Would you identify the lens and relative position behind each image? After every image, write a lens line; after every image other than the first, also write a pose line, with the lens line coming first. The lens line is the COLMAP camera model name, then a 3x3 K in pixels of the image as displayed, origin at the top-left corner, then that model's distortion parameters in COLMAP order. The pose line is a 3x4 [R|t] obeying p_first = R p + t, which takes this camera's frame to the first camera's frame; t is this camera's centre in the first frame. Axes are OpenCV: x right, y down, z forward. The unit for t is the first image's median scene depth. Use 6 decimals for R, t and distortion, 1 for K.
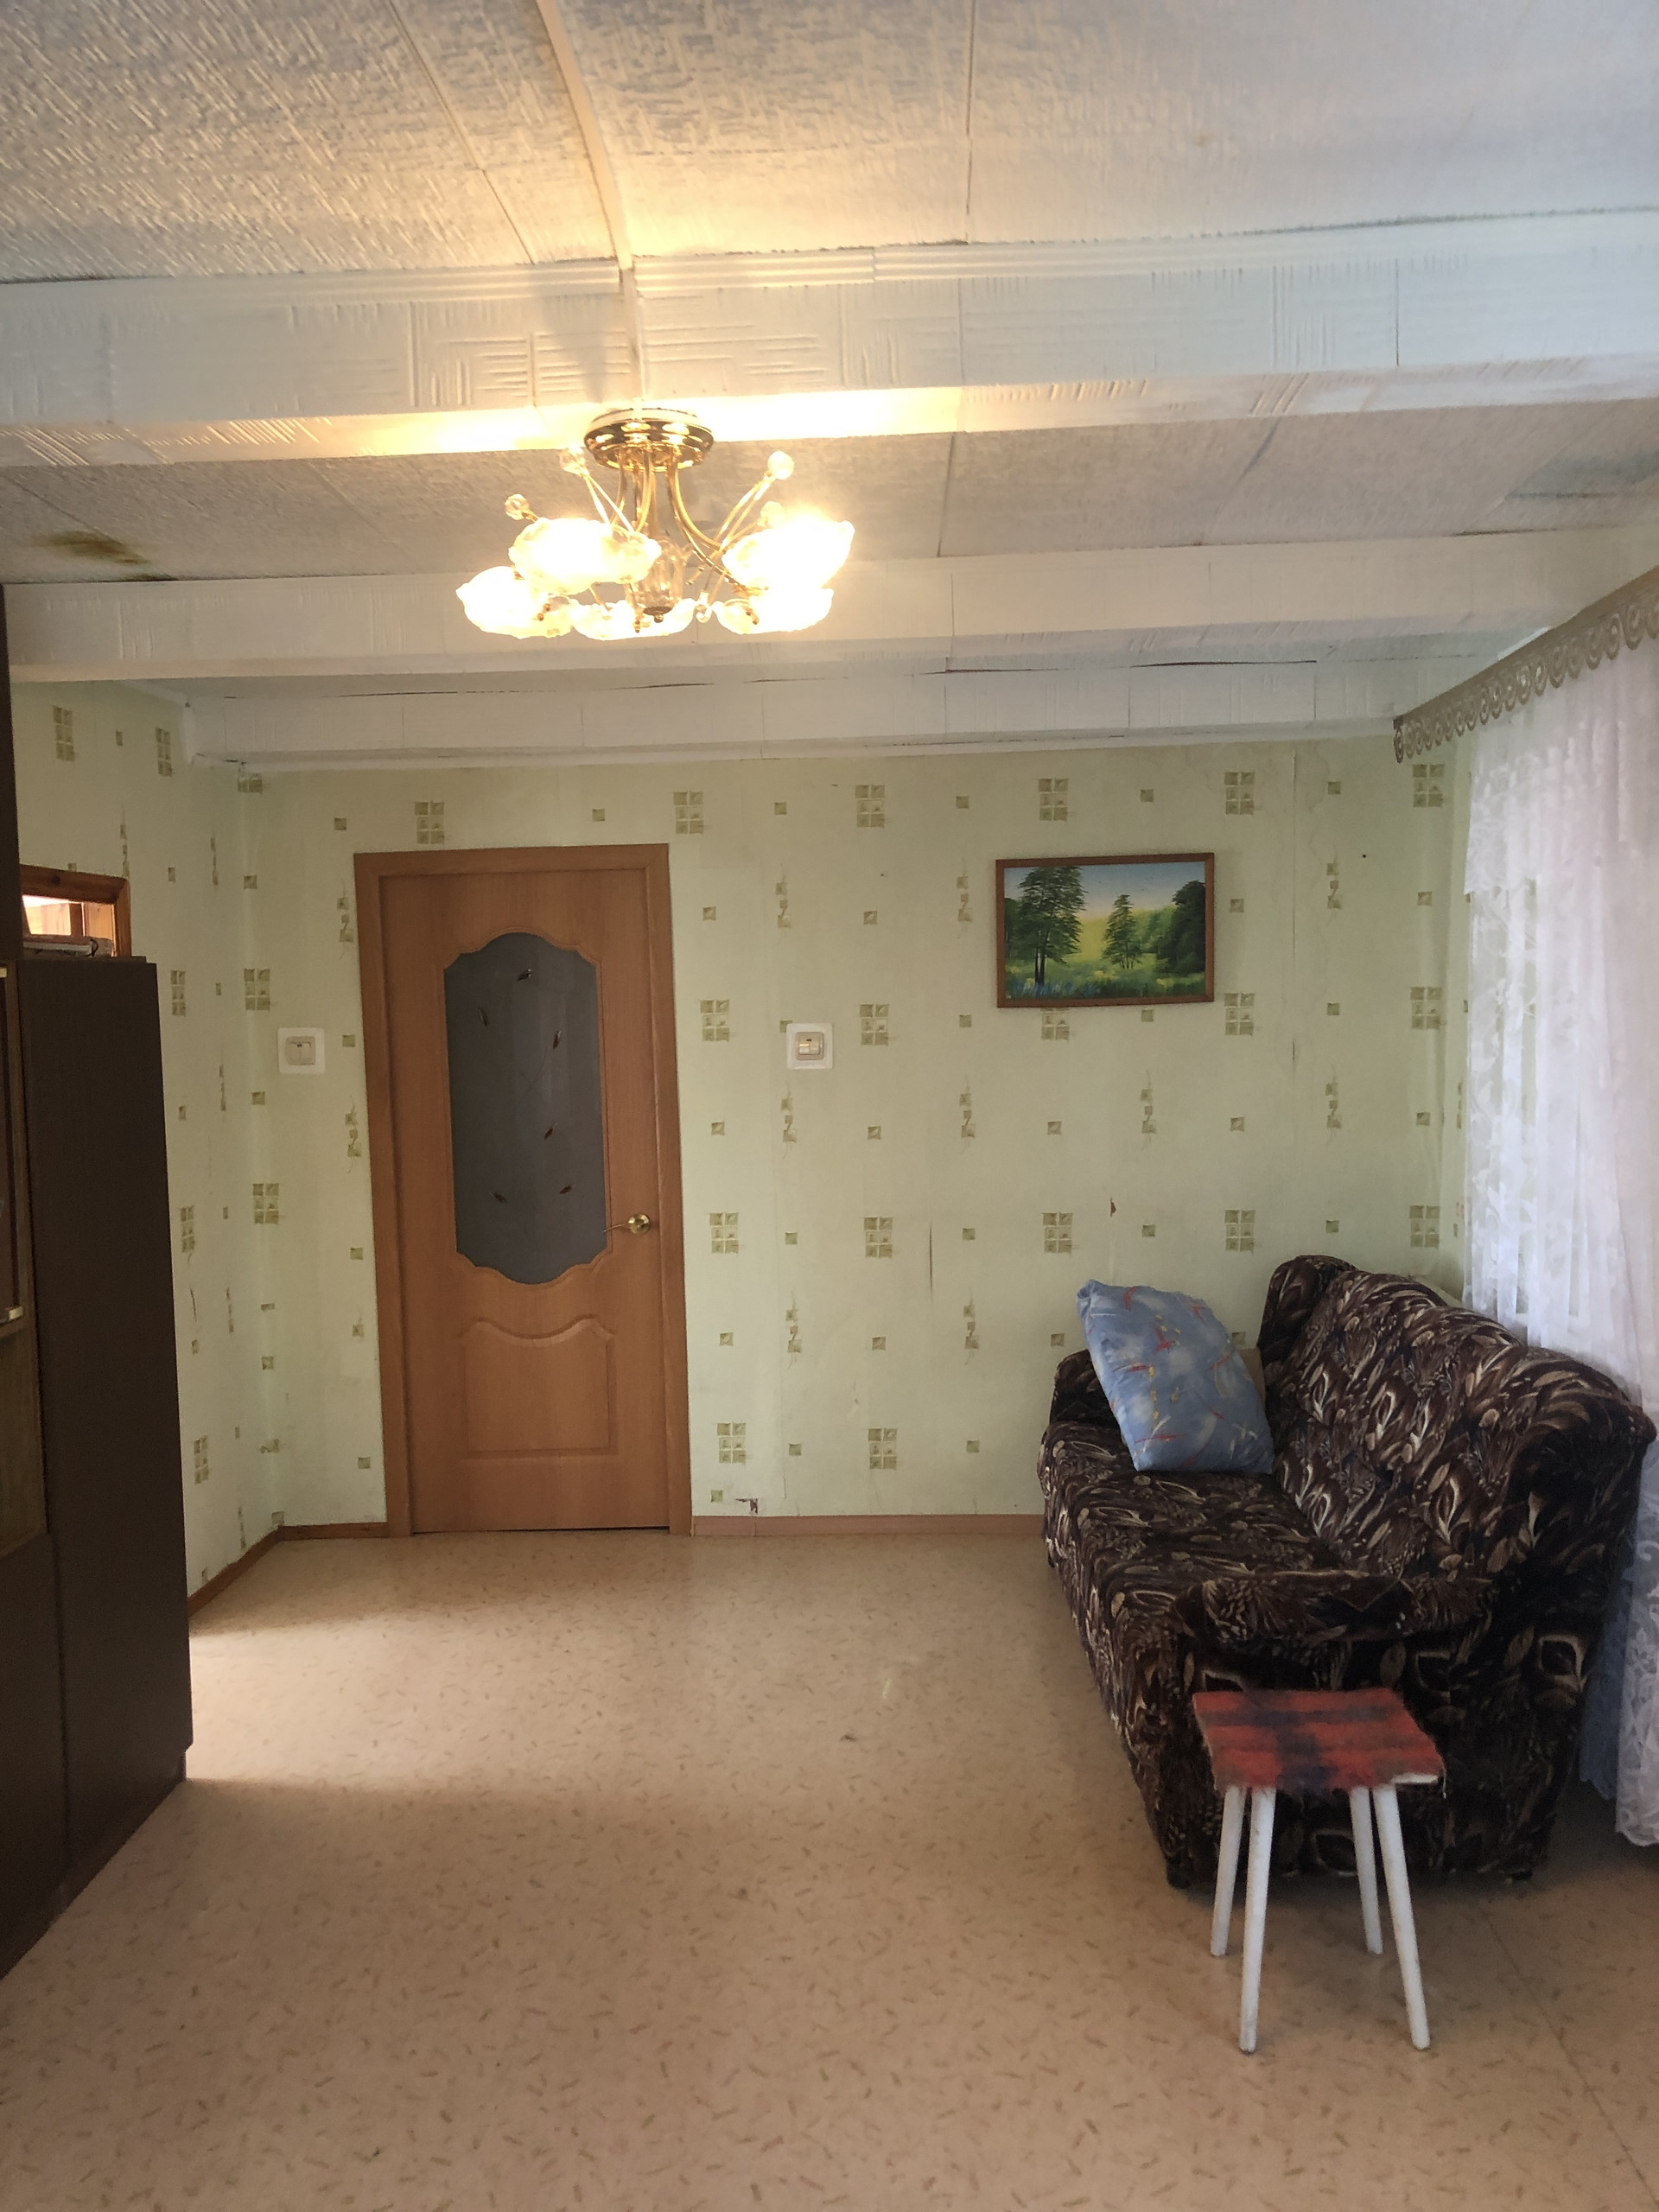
lens RADIAL K [[1838.4, 0, 824.2], [0, 1838.4, 1110.0], [0, 0, 1]] dist [0.162370, -0.343121]
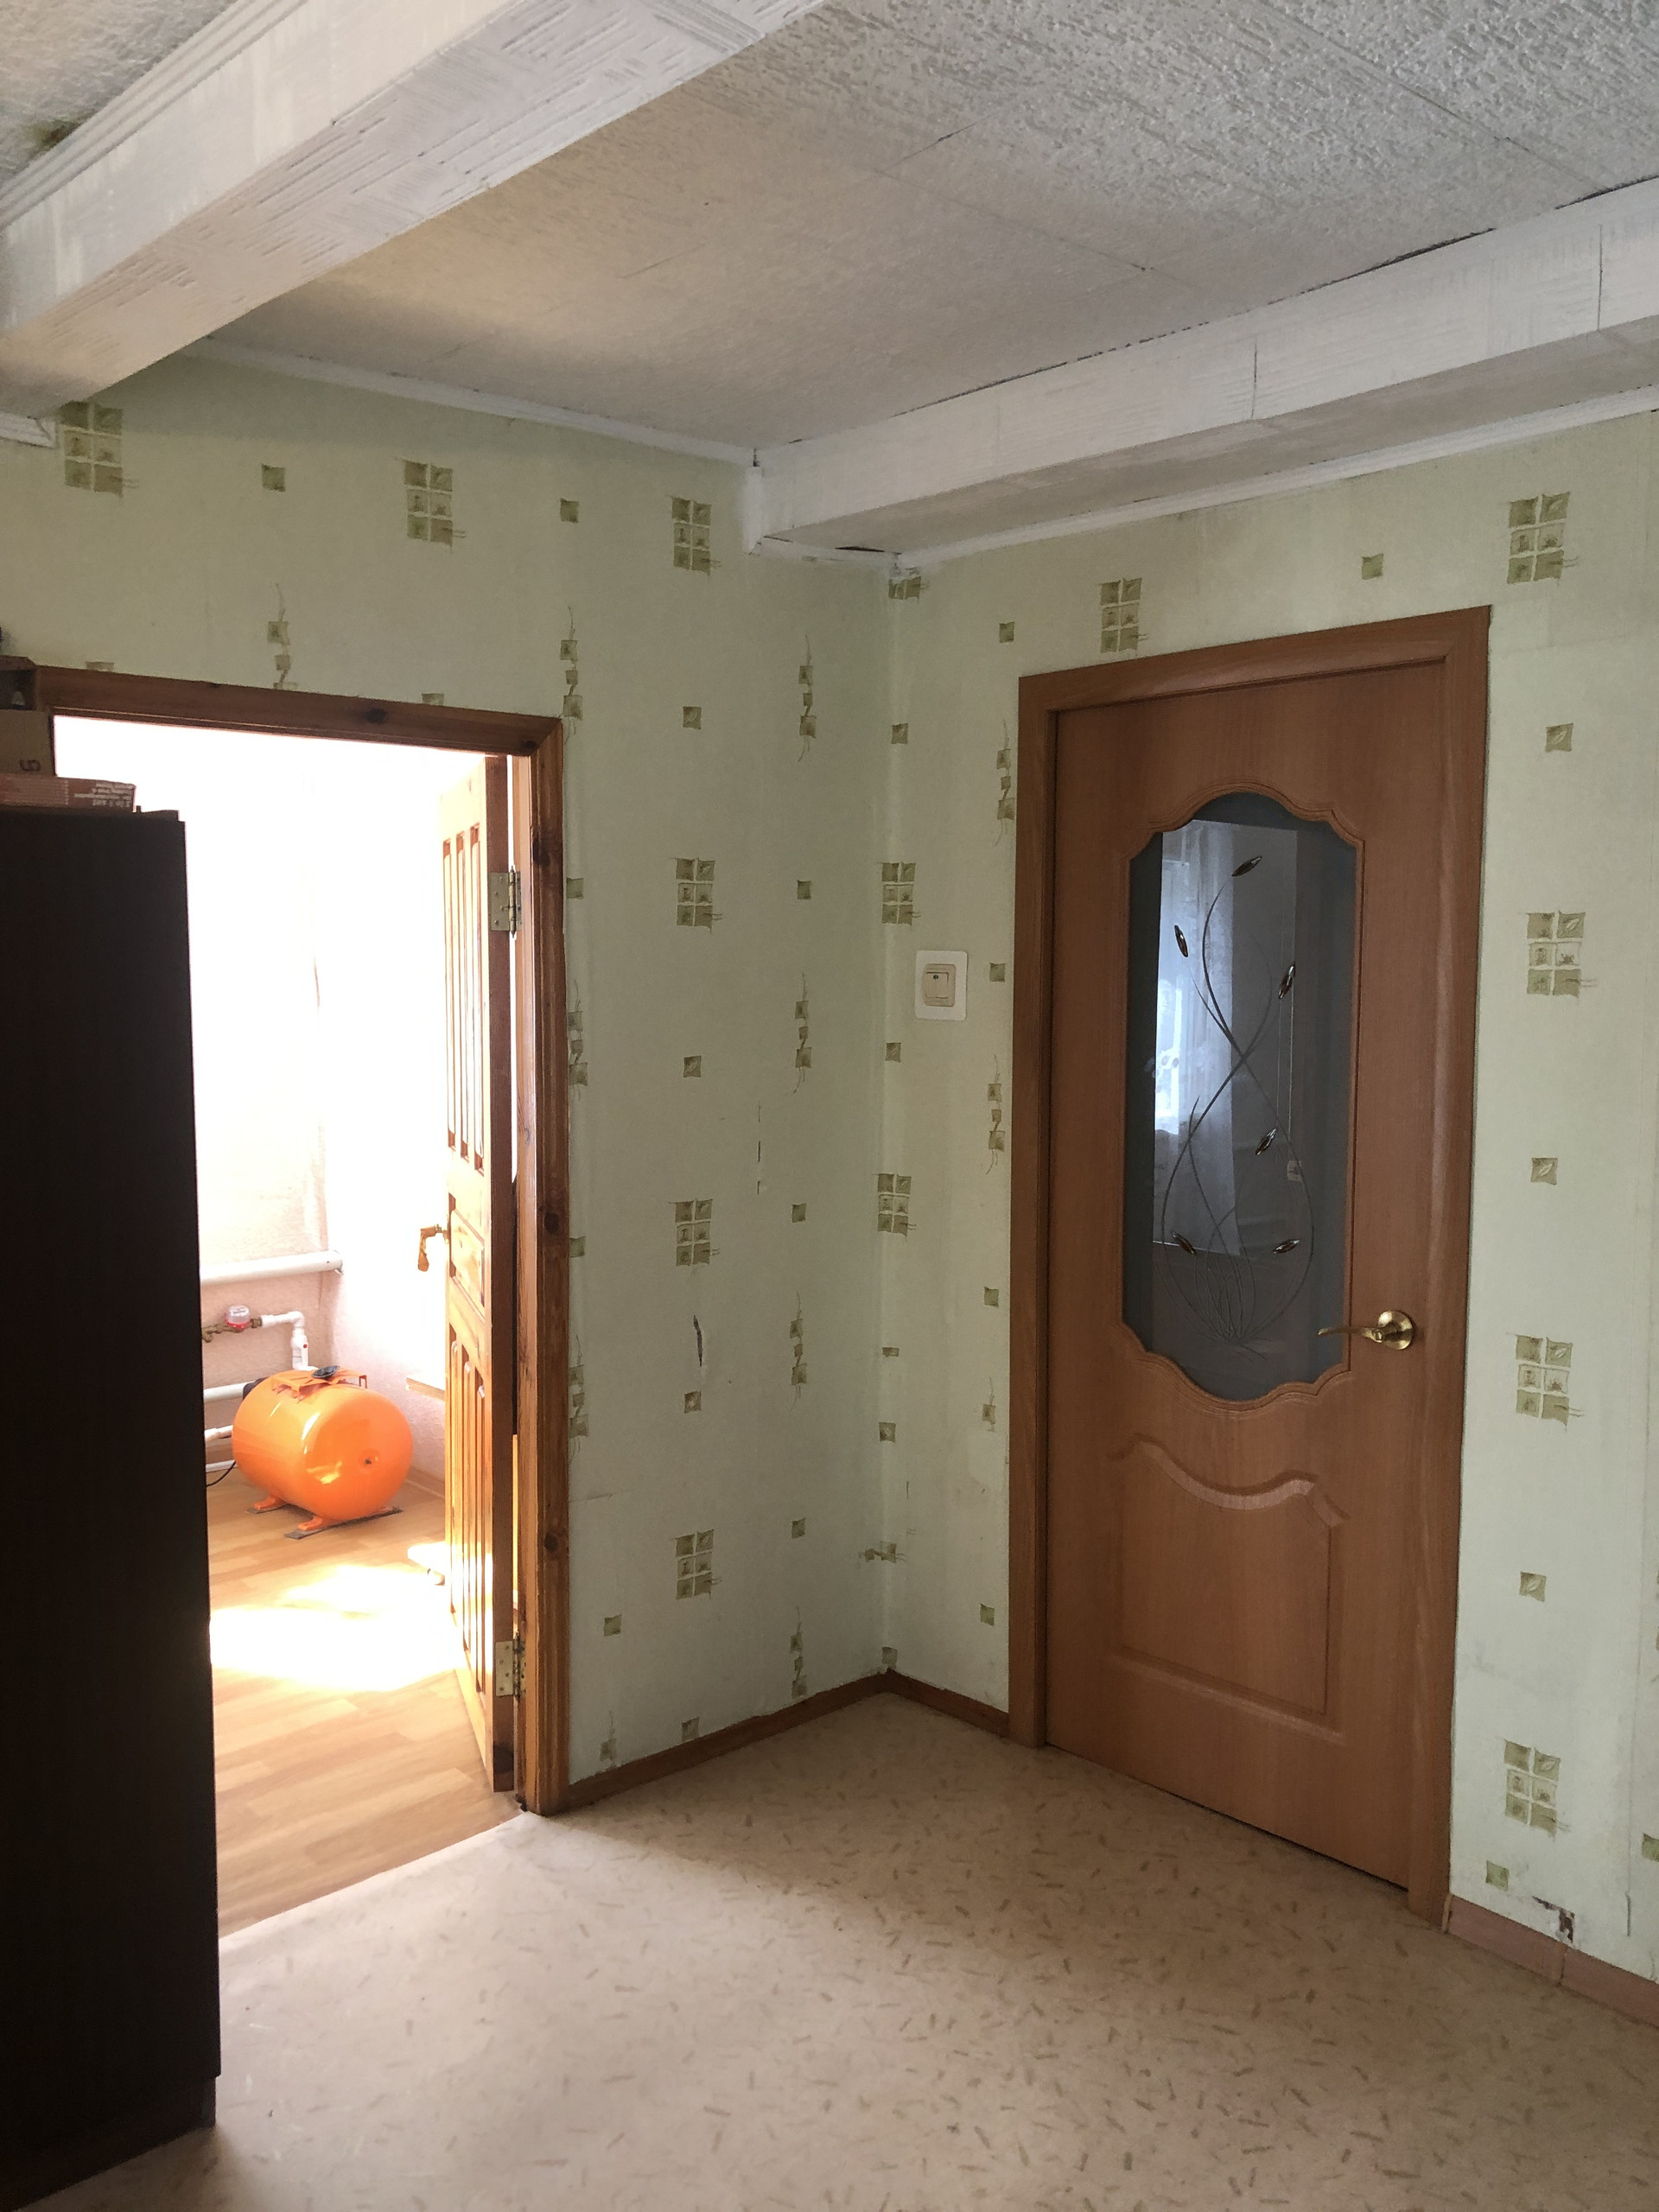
lens RADIAL K [[1838.4, 0, 824.2], [0, 1838.4, 1110.0], [0, 0, 1]] dist [0.162370, -0.343121]
pose [[0.709472, 0.088878, -0.699106, 0.157177], [-0.065375, 0.996038, 0.060283, -0.024102], [0.701694, 0.002935, 0.712472, 0.497674]]
